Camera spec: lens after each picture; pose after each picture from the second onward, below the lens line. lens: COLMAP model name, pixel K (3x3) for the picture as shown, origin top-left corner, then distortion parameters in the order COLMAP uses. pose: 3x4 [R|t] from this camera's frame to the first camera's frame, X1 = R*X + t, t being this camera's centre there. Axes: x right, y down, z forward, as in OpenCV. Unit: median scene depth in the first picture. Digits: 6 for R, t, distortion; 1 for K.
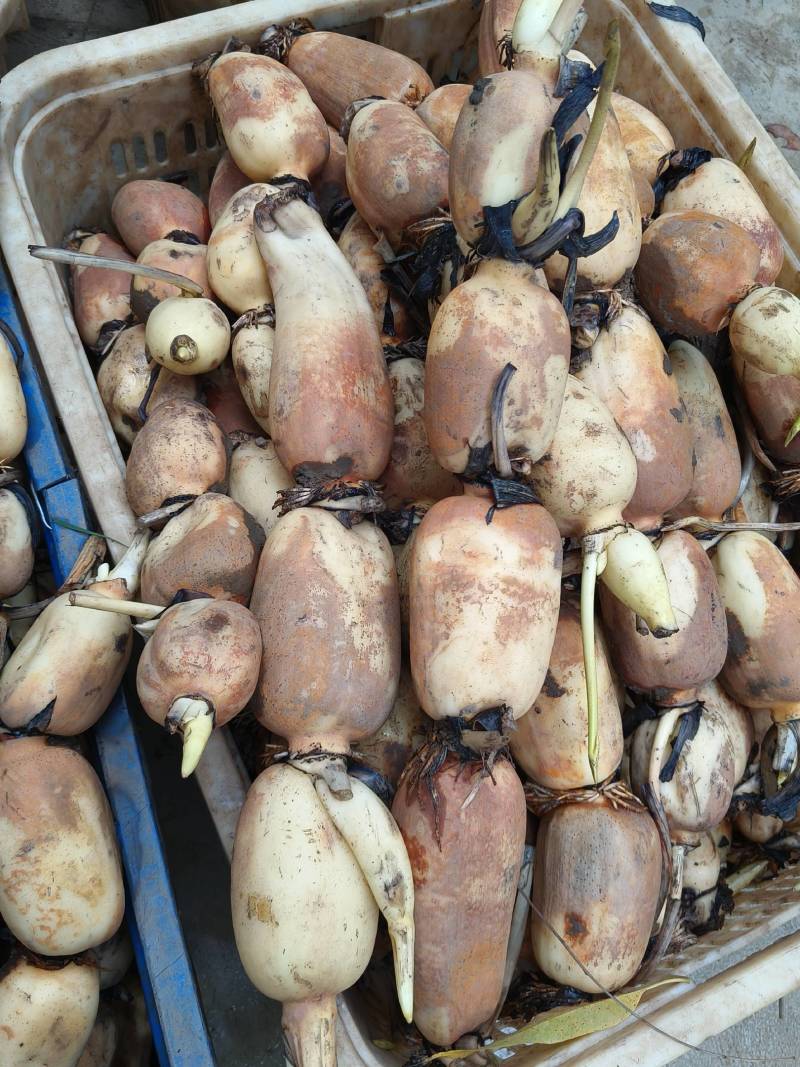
lens RADIAL K [[1140.7, 0, 401.8], [0, 1140.7, 532.5], [0, 0, 1]] dist [0.002653, 0.000000]
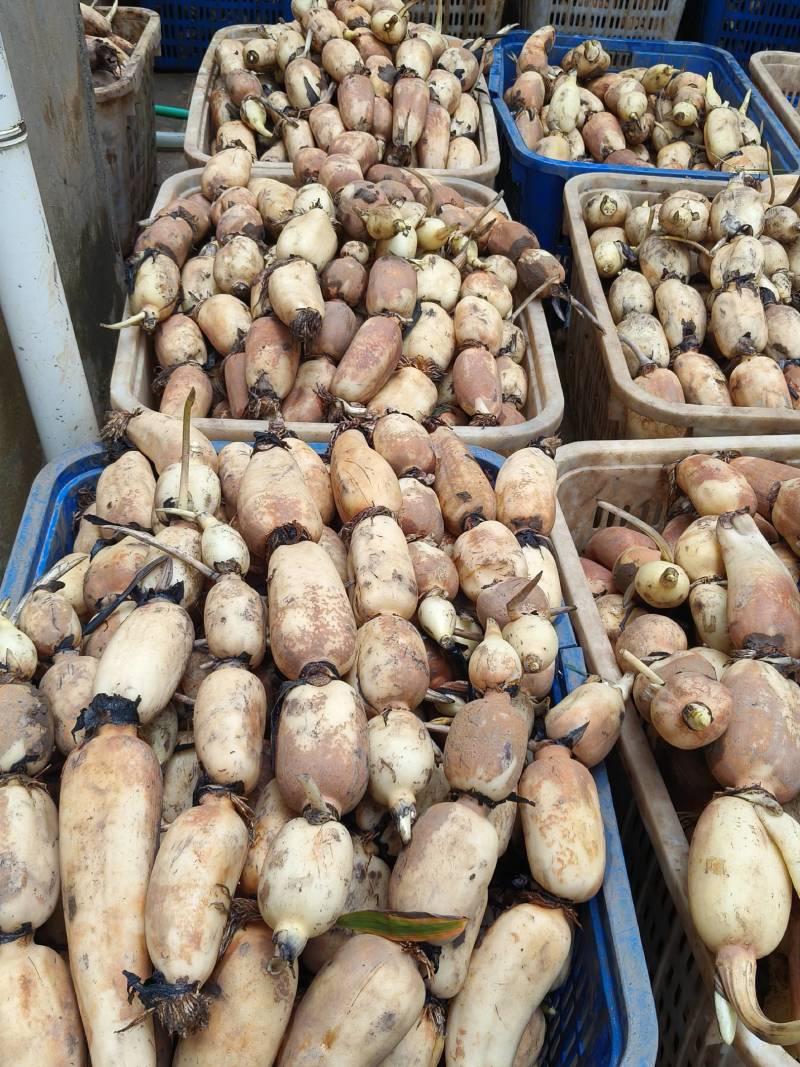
lens RADIAL K [[1140.7, 0, 399.9], [0, 1140.7, 535.6], [0, 0, 1]] dist [0.002653, 0.000000]
pose [[0.964925, 0.145697, -0.218384, -0.234231], [-0.235392, 0.848473, -0.474009, 0.691585], [0.116231, 0.508789, 0.853009, -0.476801]]
